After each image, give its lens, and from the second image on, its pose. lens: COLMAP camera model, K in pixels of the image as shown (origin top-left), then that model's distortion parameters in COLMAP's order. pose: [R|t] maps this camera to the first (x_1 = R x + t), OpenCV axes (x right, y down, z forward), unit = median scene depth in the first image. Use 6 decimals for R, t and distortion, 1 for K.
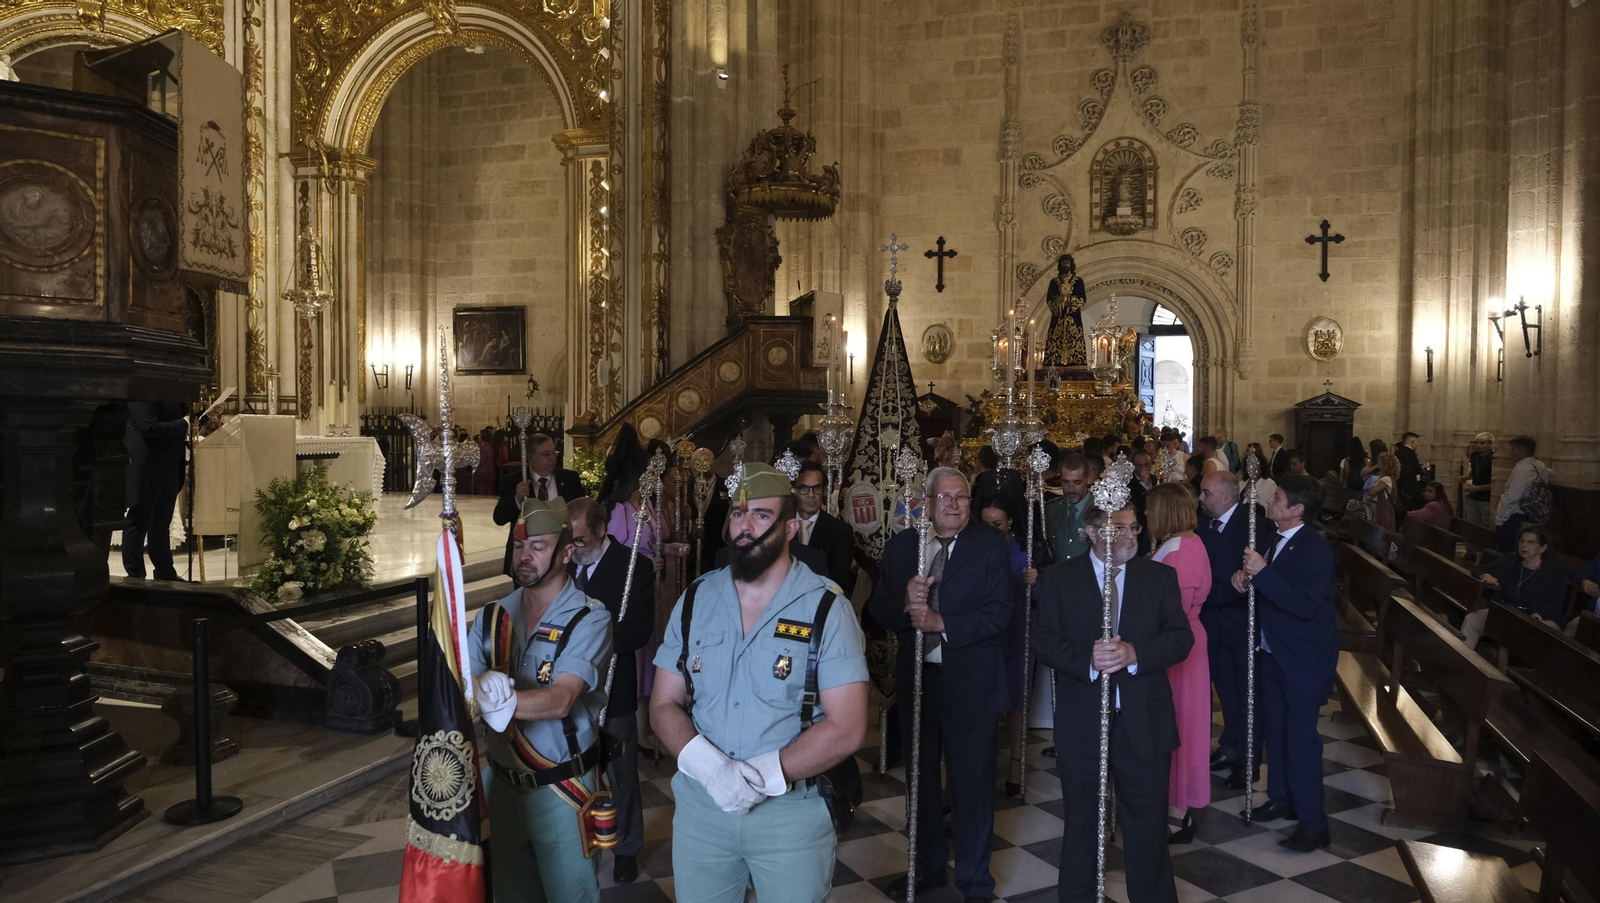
lens RADIAL K [[1084.4, 0, 806.5], [0, 1084.4, 455.8], [0, 0, 1]] dist [-0.023807, 0.003822]
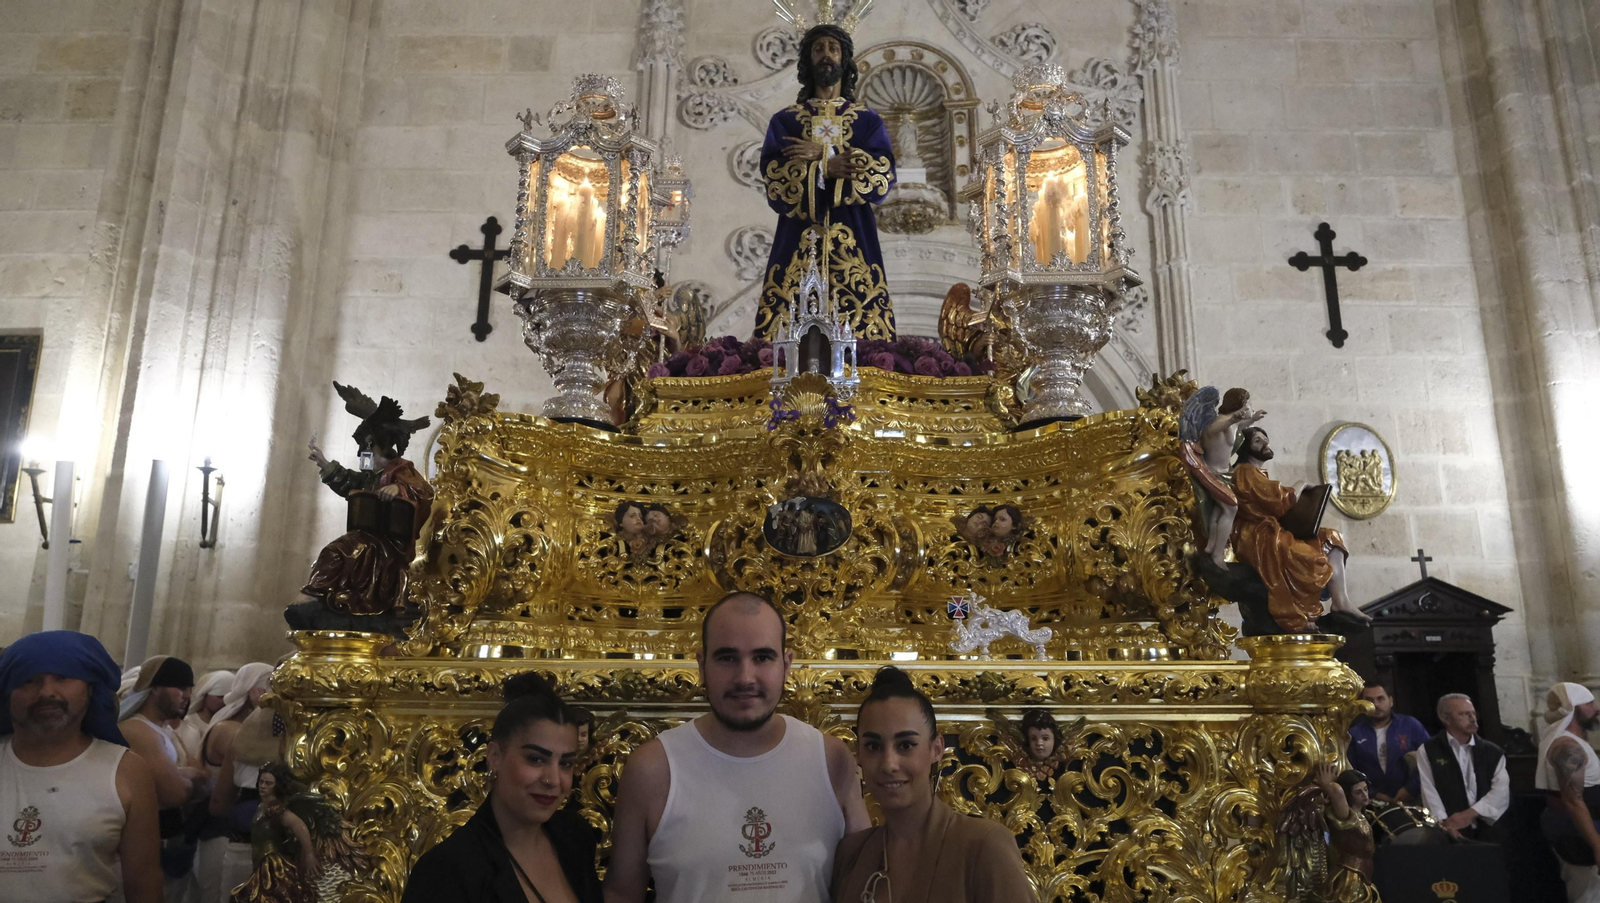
lens RADIAL K [[1084.4, 0, 806.5], [0, 1084.4, 455.8], [0, 0, 1]] dist [-0.023807, 0.003822]
pose [[0.953174, 0.073092, 0.293456, 0.136958], [0.008517, 0.963481, -0.267642, 0.001808], [-0.302302, 0.257609, 0.917743, 0.662122]]
